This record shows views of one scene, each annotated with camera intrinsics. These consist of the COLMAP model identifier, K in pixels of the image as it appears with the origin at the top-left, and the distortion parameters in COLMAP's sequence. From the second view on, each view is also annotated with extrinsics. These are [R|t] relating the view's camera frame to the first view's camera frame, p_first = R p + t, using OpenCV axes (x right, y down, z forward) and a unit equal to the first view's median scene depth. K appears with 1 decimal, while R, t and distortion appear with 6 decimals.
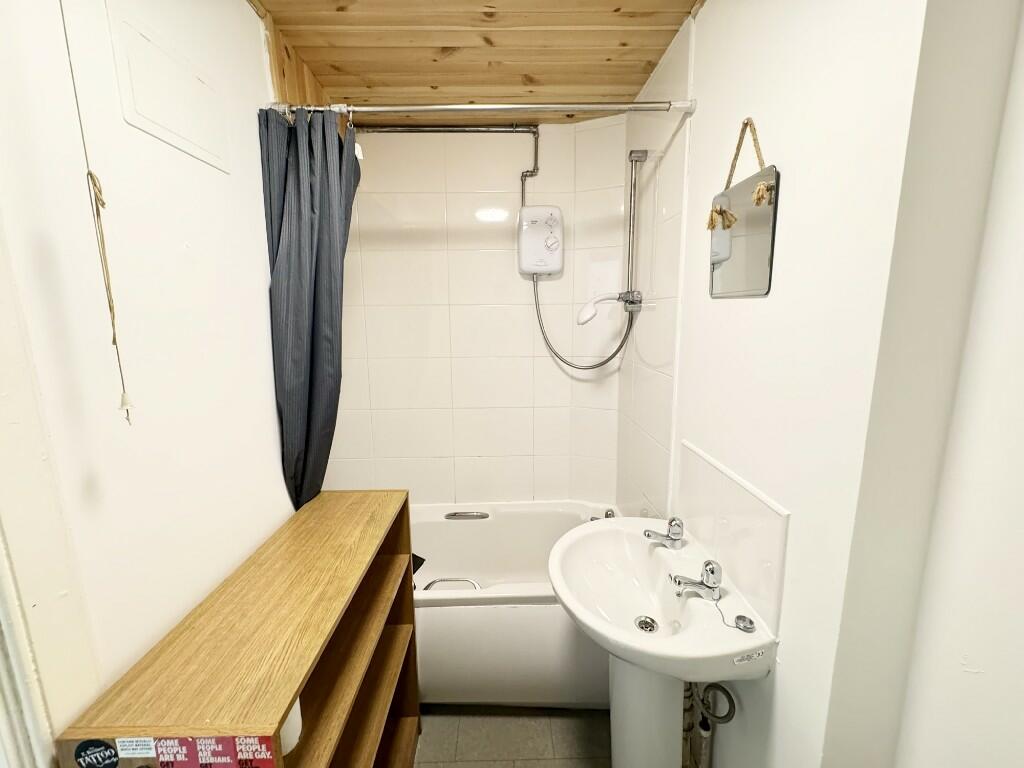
lens RADIAL K [[407.6, 0, 509.5], [0, 407.6, 382.4], [0, 0, 1]] dist [-0.001222, -0.000440]
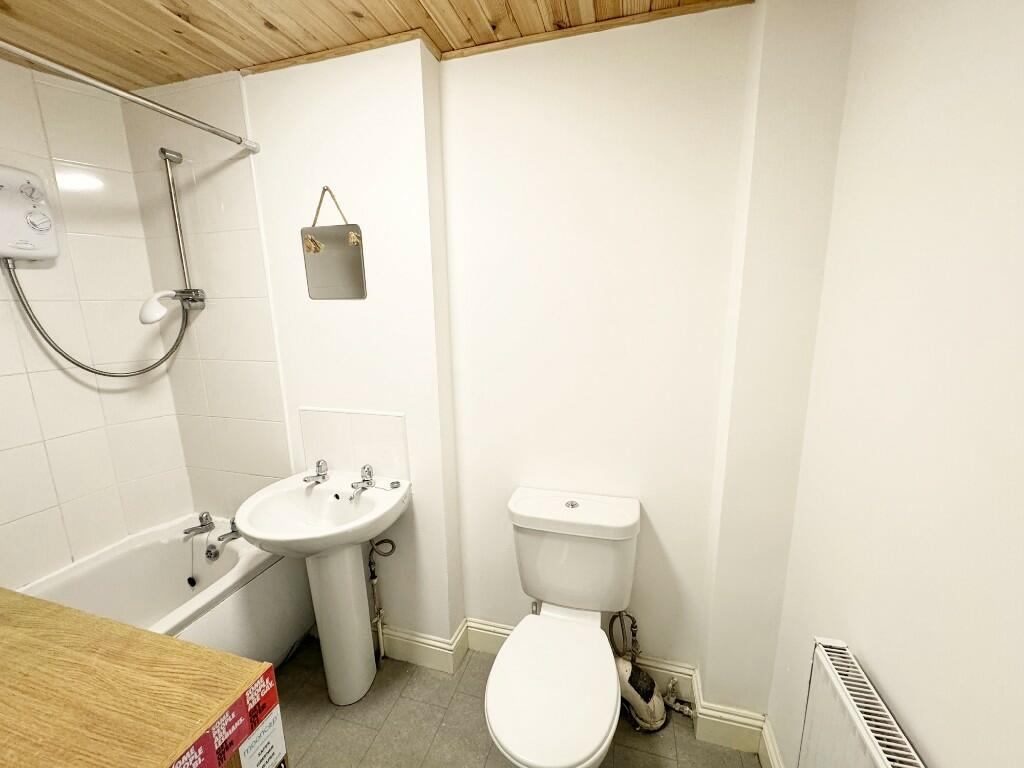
lens RADIAL K [[407.6, 0, 509.5], [0, 407.6, 382.4], [0, 0, 1]] dist [-0.001222, -0.000440]
pose [[0.296545, -0.172674, 0.939279, -0.540228], [0.169114, 0.977470, 0.126303, 0.010922], [-0.939926, 0.121391, 0.319066, -0.053334]]
